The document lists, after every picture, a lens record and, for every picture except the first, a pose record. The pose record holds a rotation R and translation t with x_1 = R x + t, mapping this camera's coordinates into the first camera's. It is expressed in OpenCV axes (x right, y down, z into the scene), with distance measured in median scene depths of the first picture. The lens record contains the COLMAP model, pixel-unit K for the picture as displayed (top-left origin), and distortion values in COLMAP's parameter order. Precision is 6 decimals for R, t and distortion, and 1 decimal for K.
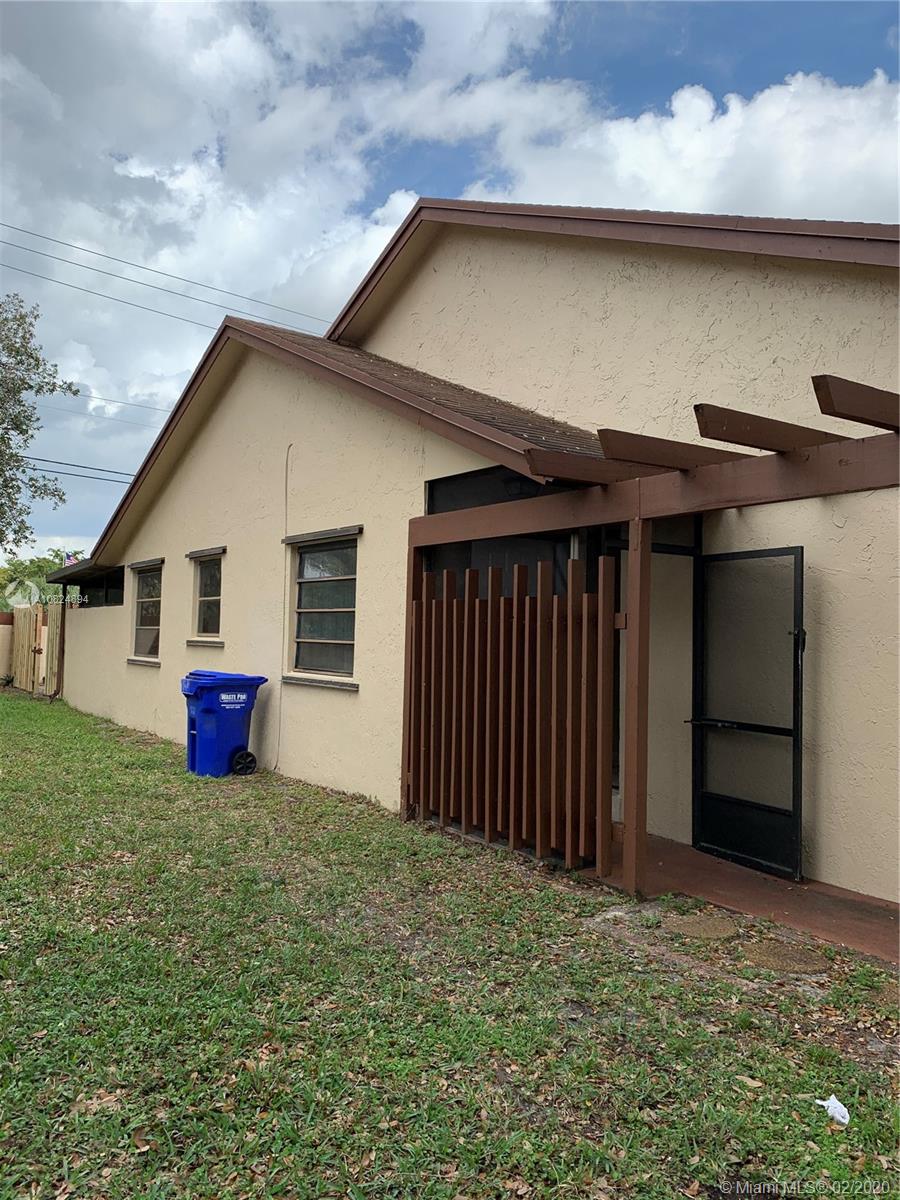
lens RADIAL K [[919.8, 0, 450.1], [0, 919.8, 610.5], [0, 0, 1]] dist [0.057918, -0.071833]
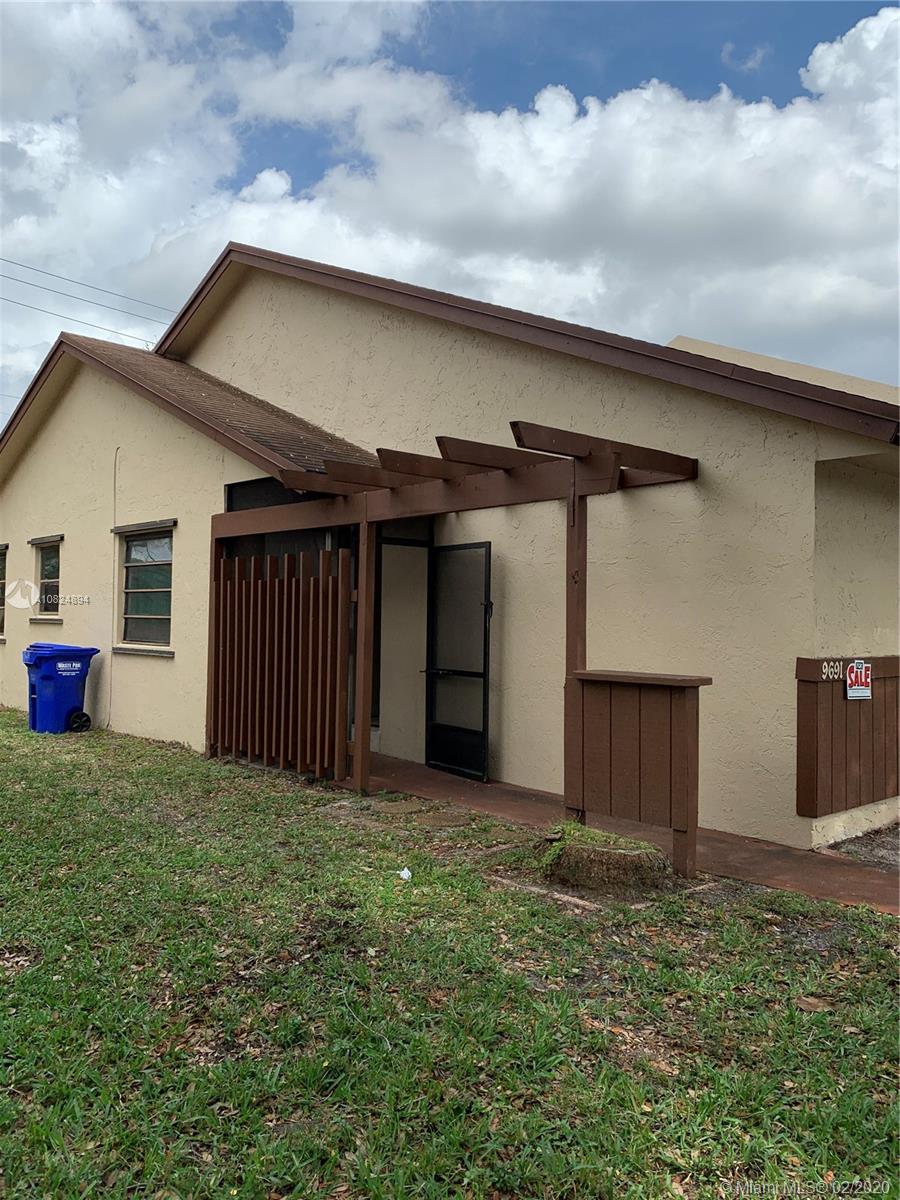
lens RADIAL K [[919.8, 0, 456.3], [0, 919.8, 602.7], [0, 0, 1]] dist [0.057918, -0.071833]
pose [[0.990541, -0.006258, 0.137071, 0.096076], [0.004988, 0.999941, 0.009609, 0.006632], [-0.137123, -0.008834, 0.990515, -0.240235]]
